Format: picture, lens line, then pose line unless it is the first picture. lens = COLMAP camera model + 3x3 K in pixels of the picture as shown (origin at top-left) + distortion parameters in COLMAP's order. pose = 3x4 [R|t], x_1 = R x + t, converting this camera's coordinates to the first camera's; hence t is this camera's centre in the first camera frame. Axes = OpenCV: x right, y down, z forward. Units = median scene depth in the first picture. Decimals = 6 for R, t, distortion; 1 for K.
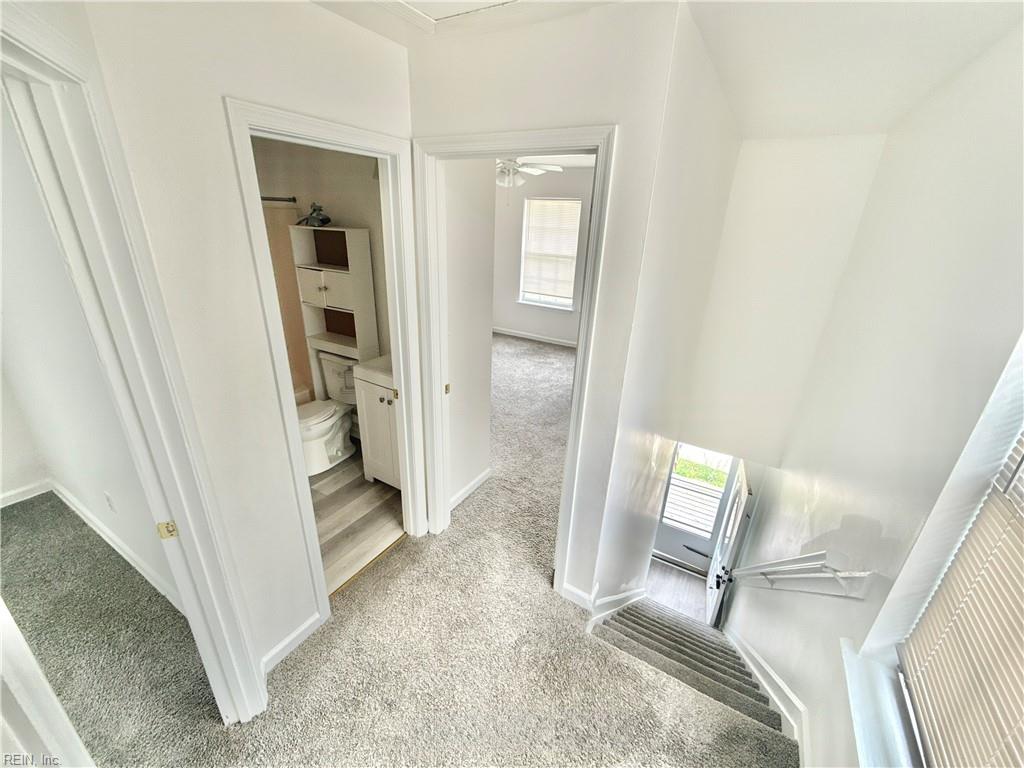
lens RADIAL K [[410.4, 0, 512.0], [0, 410.4, 384.0], [0, 0, 1]] dist [0.002609, 0.000581]
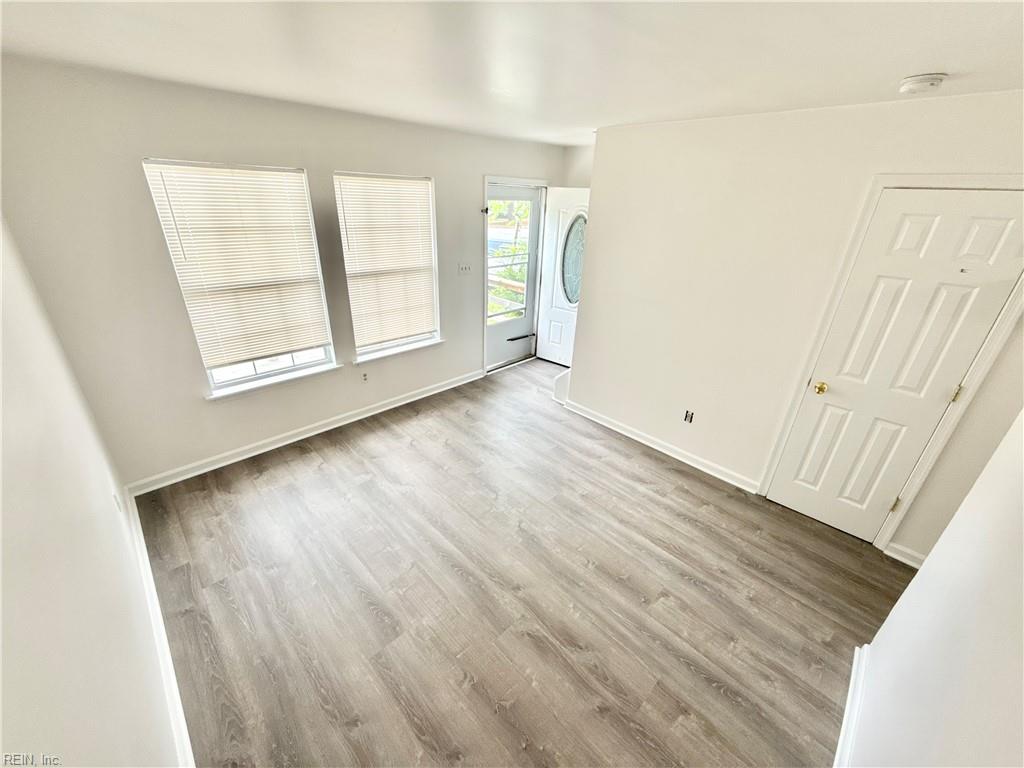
lens RADIAL K [[410.4, 0, 512.0], [0, 410.4, 384.0], [0, 0, 1]] dist [0.002609, 0.000581]
pose [[0.247749, -0.406599, 0.879373, -0.405969], [0.376043, 0.876866, 0.299496, -0.307244], [-0.892867, 0.256482, 0.370142, 0.738518]]
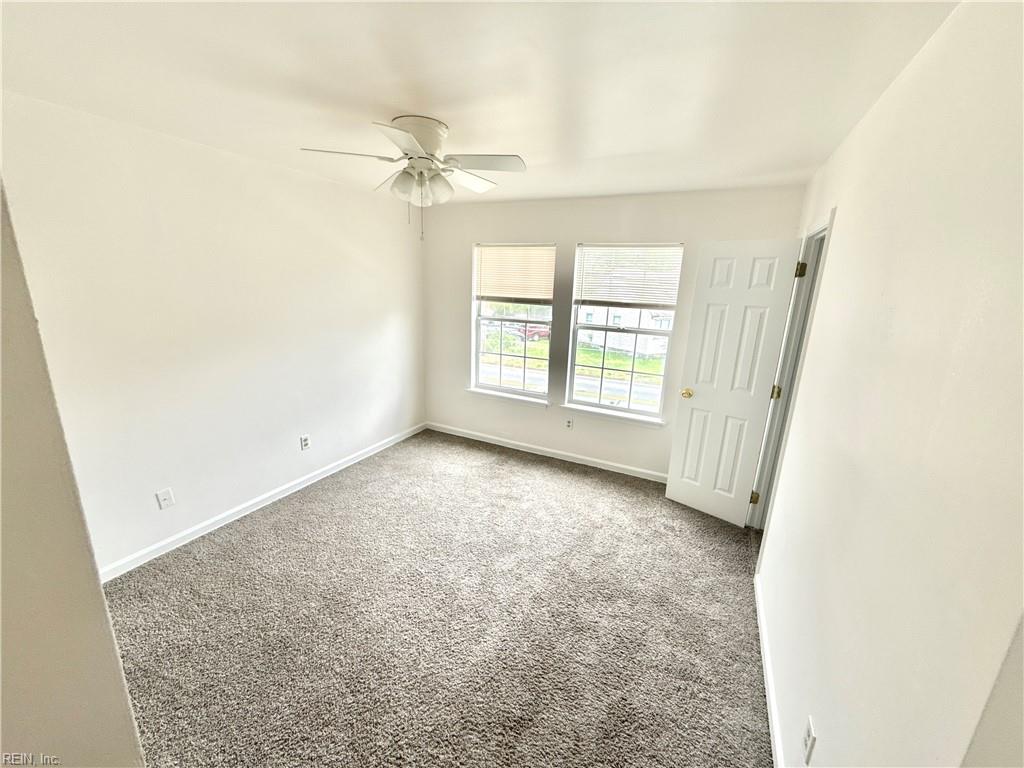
lens RADIAL K [[410.4, 0, 512.0], [0, 410.4, 384.0], [0, 0, 1]] dist [0.002609, 0.000581]
pose [[0.997350, -0.021846, 0.069392, 0.053288], [0.031292, 0.989924, -0.138102, -0.154324], [-0.065676, 0.139908, 0.987984, 0.434142]]
